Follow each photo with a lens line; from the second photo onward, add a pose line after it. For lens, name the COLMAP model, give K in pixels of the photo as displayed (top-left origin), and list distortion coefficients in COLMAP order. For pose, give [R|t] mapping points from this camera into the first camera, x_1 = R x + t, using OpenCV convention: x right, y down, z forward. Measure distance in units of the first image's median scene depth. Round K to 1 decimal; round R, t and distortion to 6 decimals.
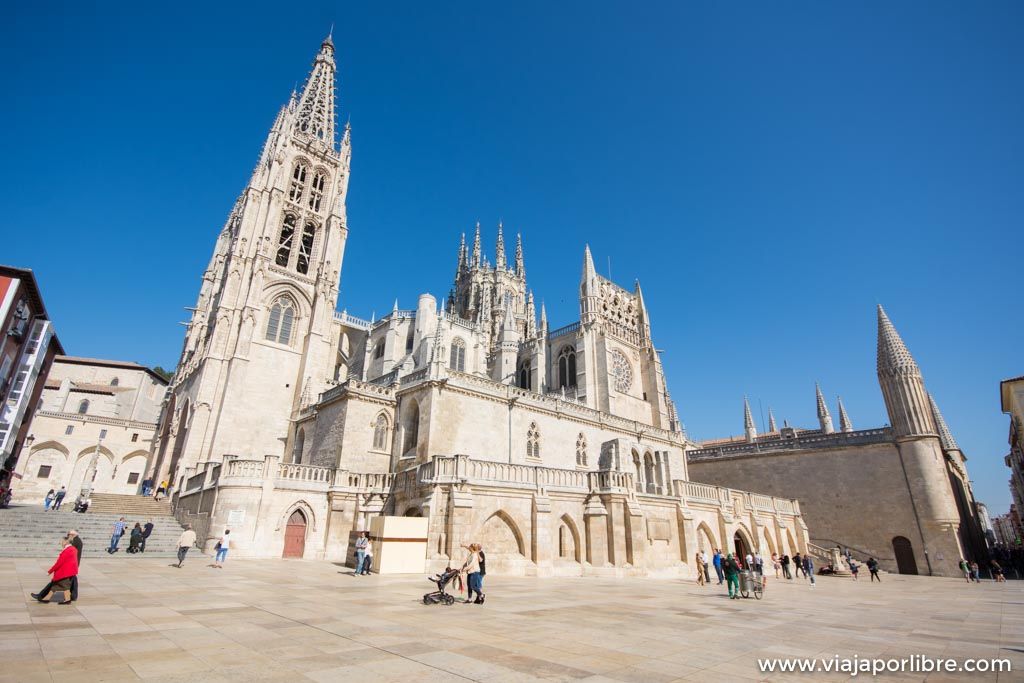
lens RADIAL K [[479.1, 0, 524.9], [0, 479.1, 357.3], [0, 0, 1]] dist [0.000050, 0.000684]
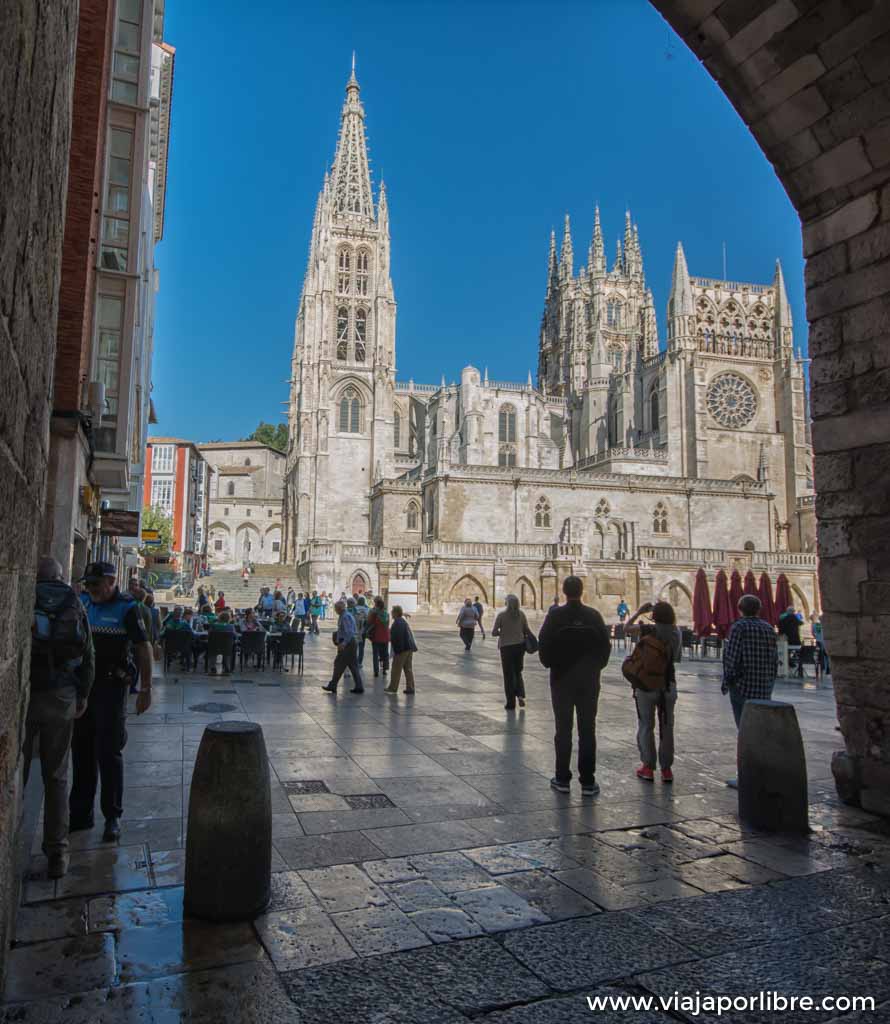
lens RADIAL K [[712.4, 0, 445.0], [0, 712.4, 512.0], [0, 0, 1]] dist [-0.003156, -0.001541]
pose [[0.897542, -0.048015, -0.438308, 0.376411], [0.150339, 0.967813, 0.201834, -0.139078], [0.414509, -0.247049, 0.875871, -0.391883]]
